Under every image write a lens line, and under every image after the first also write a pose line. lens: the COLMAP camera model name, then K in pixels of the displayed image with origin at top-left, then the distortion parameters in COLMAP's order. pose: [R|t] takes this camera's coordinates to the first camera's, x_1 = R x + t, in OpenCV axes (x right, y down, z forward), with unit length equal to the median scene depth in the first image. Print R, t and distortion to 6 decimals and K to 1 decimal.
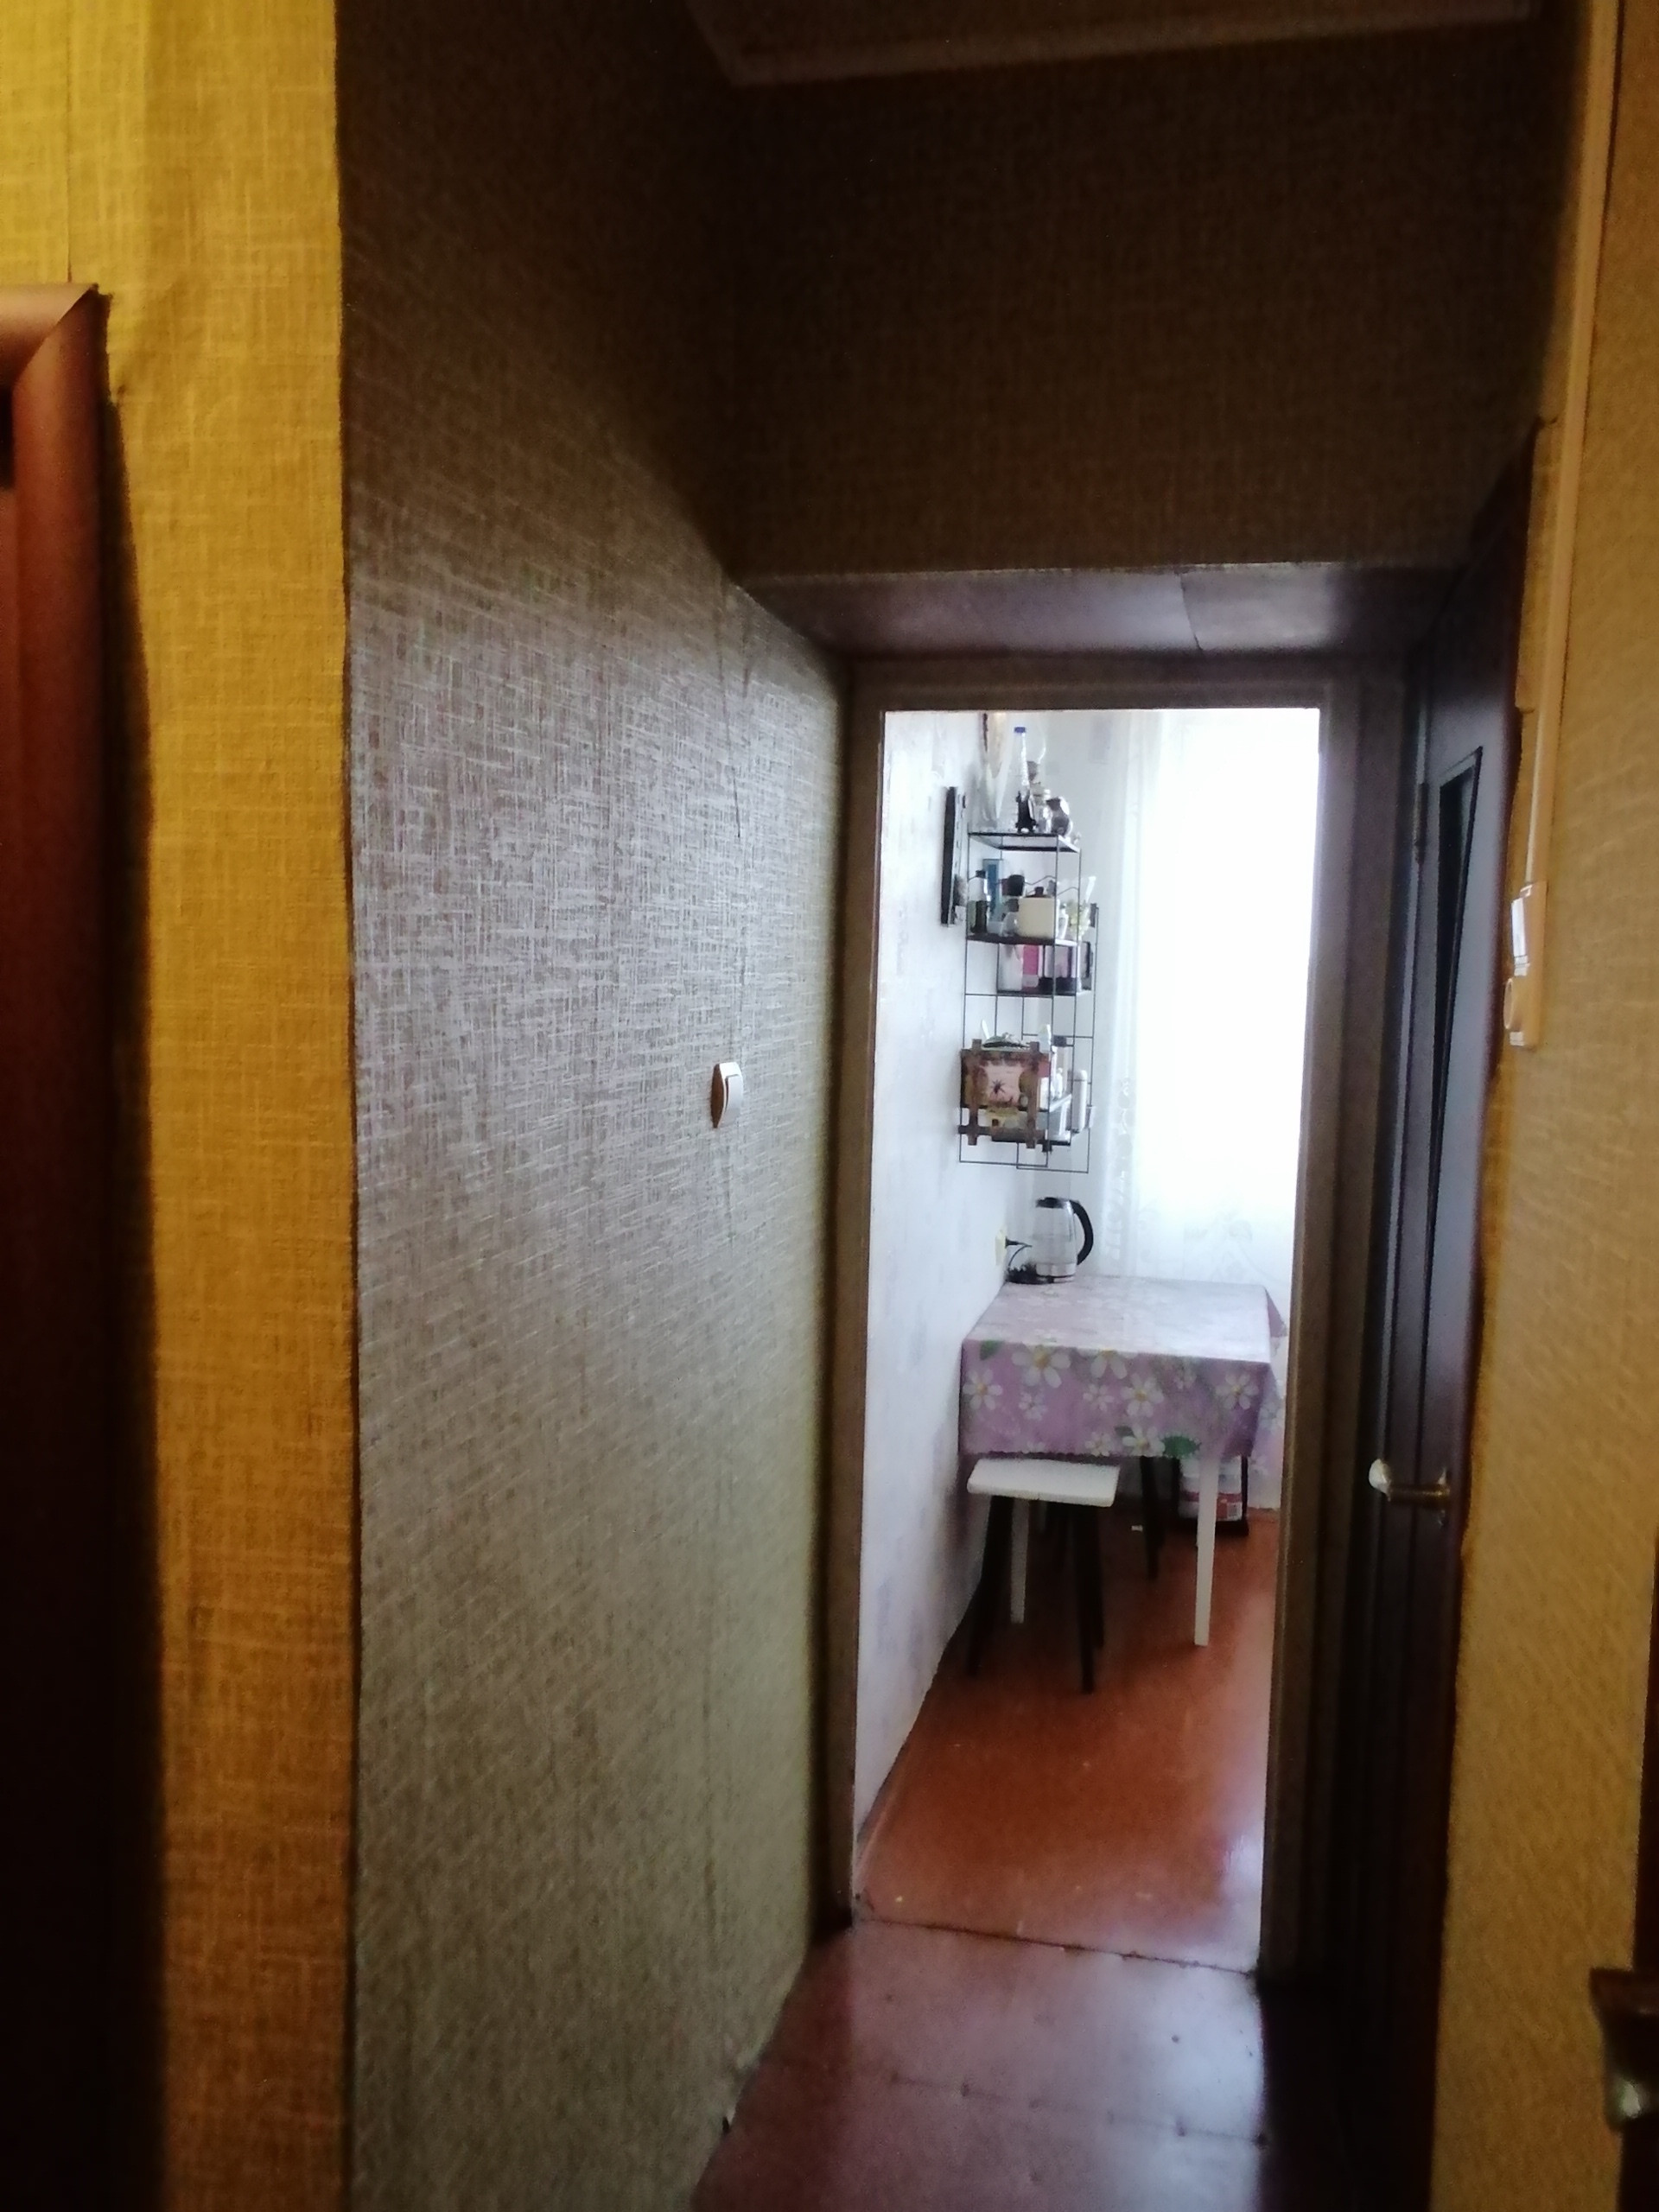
lens RADIAL K [[1752.4, 0, 829.5], [0, 1752.4, 1106.0], [0, 0, 1]] dist [-0.092322, -0.000434]
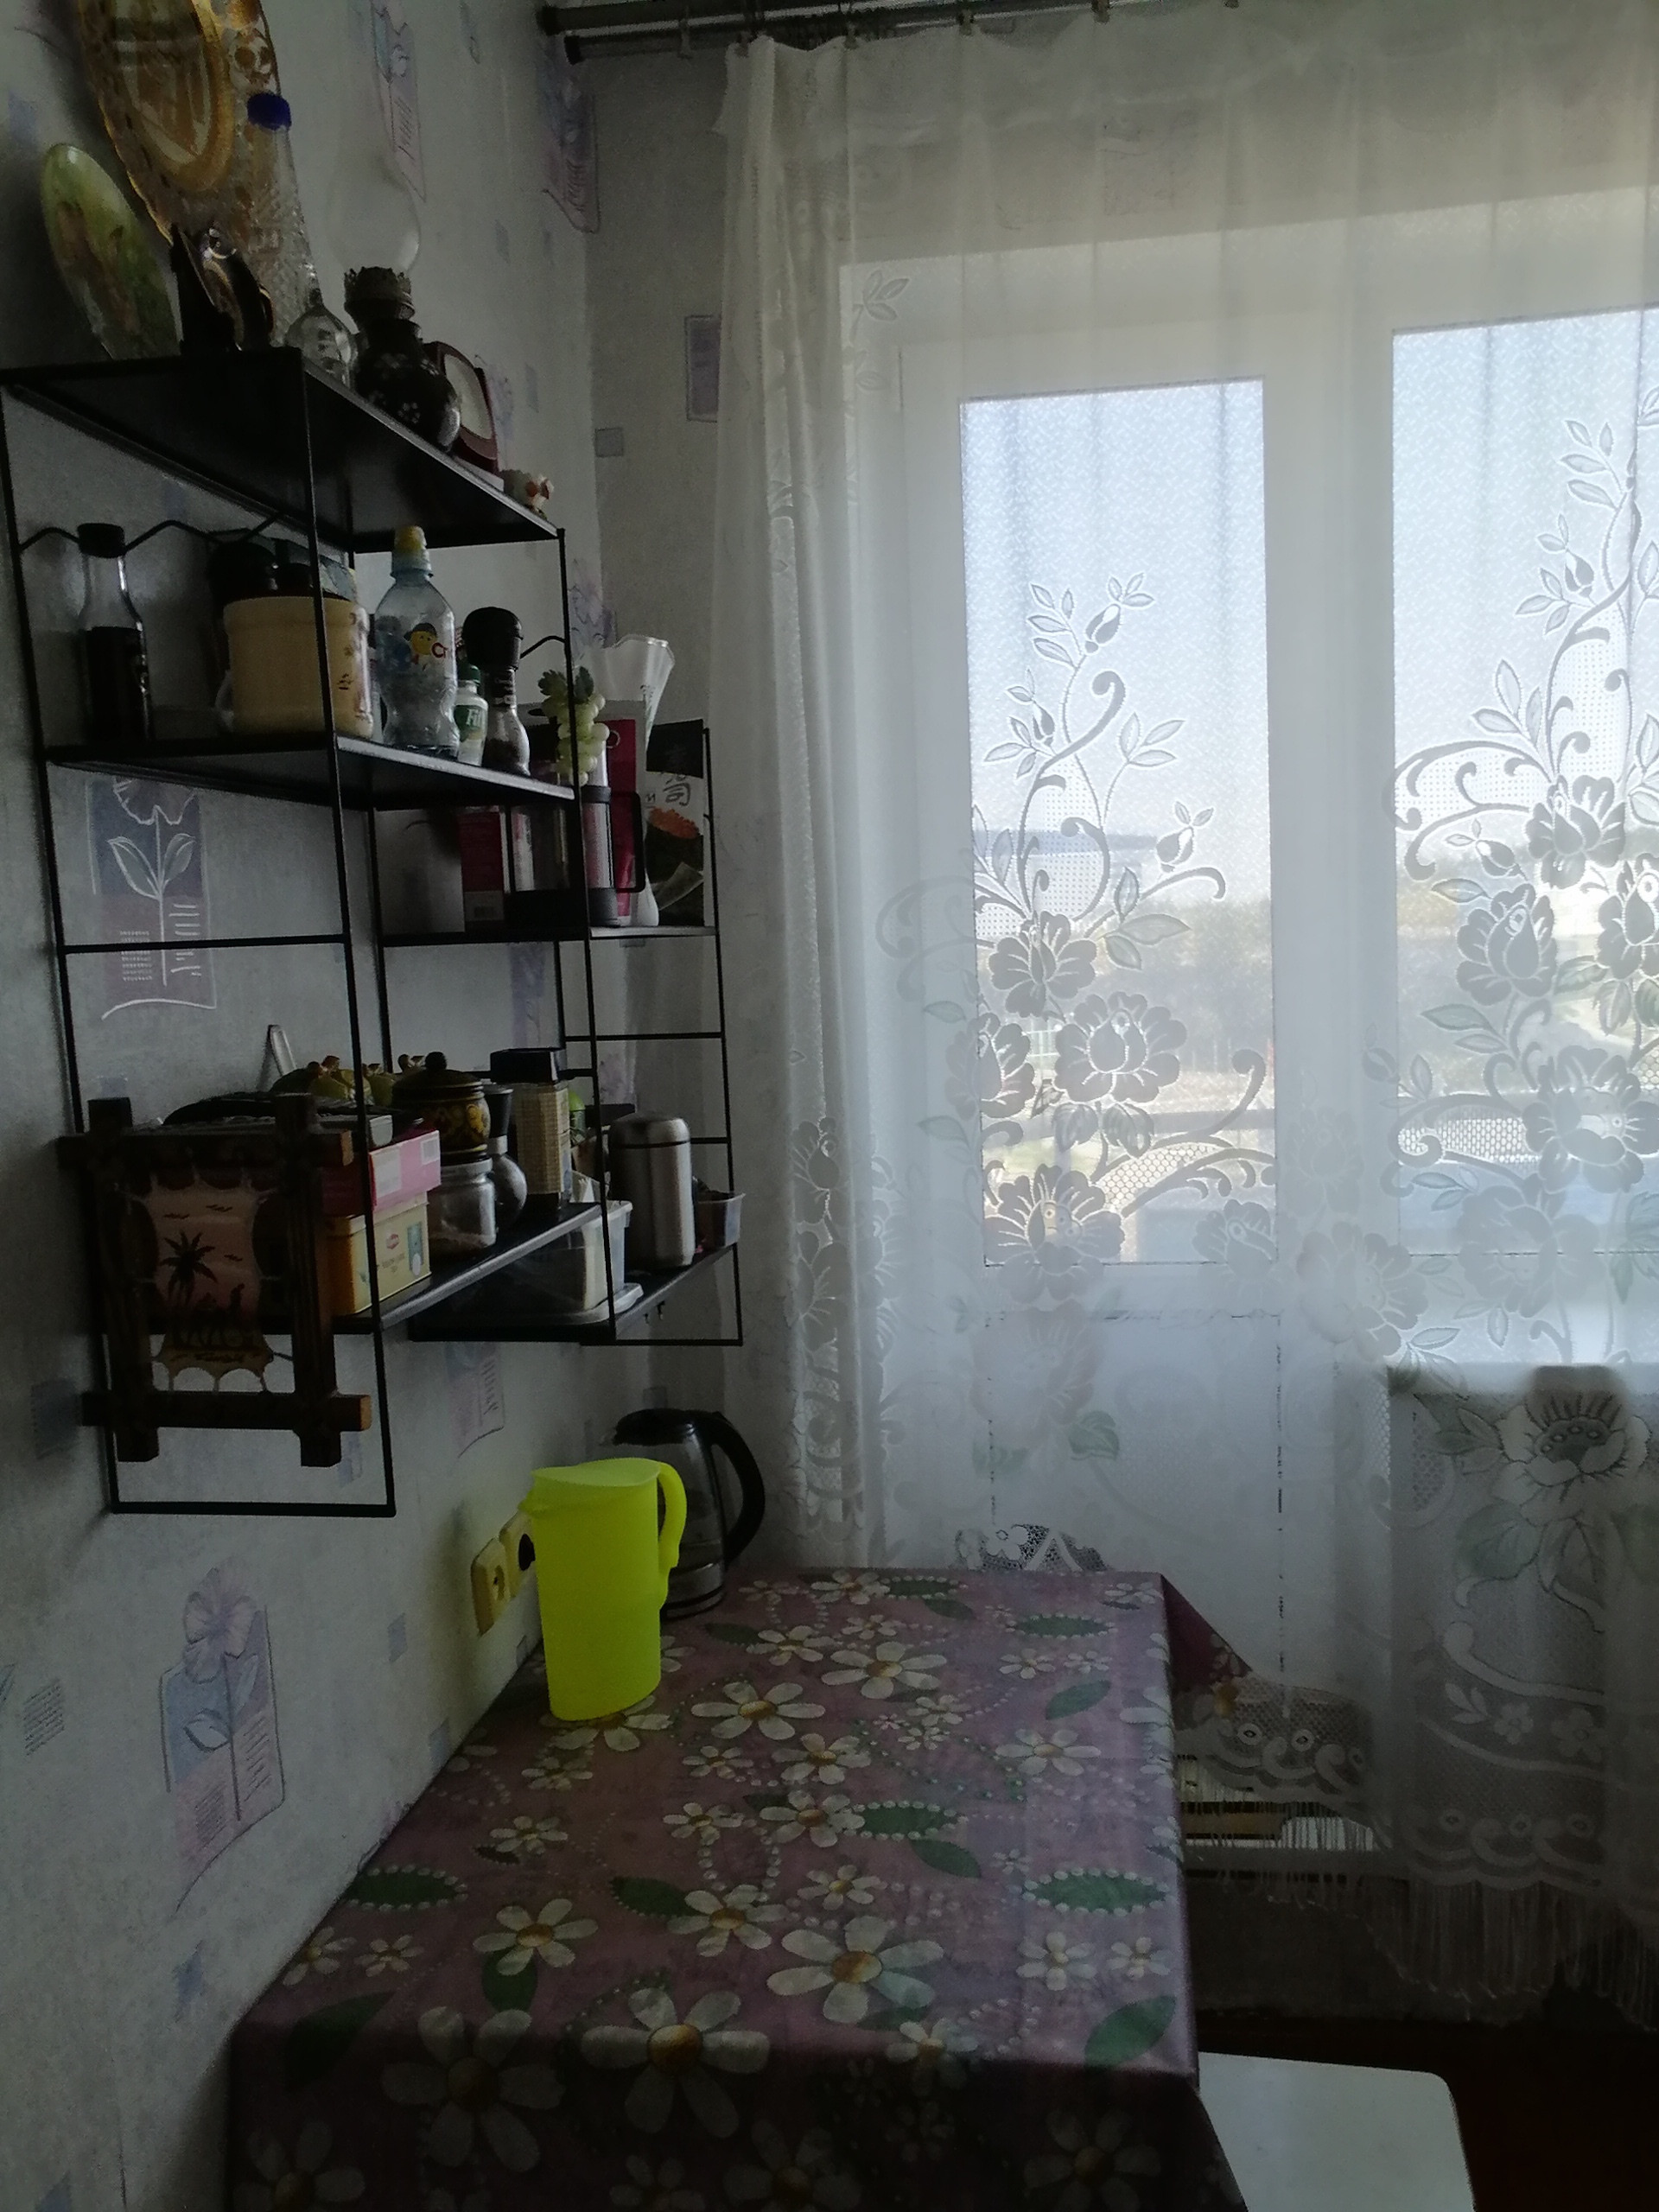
lens RADIAL K [[1740.8, 0, 829.5], [0, 1740.8, 1106.0], [0, 0, 1]] dist [-0.076535, 0.181328]
pose [[0.995757, -0.078732, 0.047643, 0.184784], [0.077973, 0.996800, 0.017584, -0.032159], [-0.048875, -0.013795, 0.998710, 0.684890]]
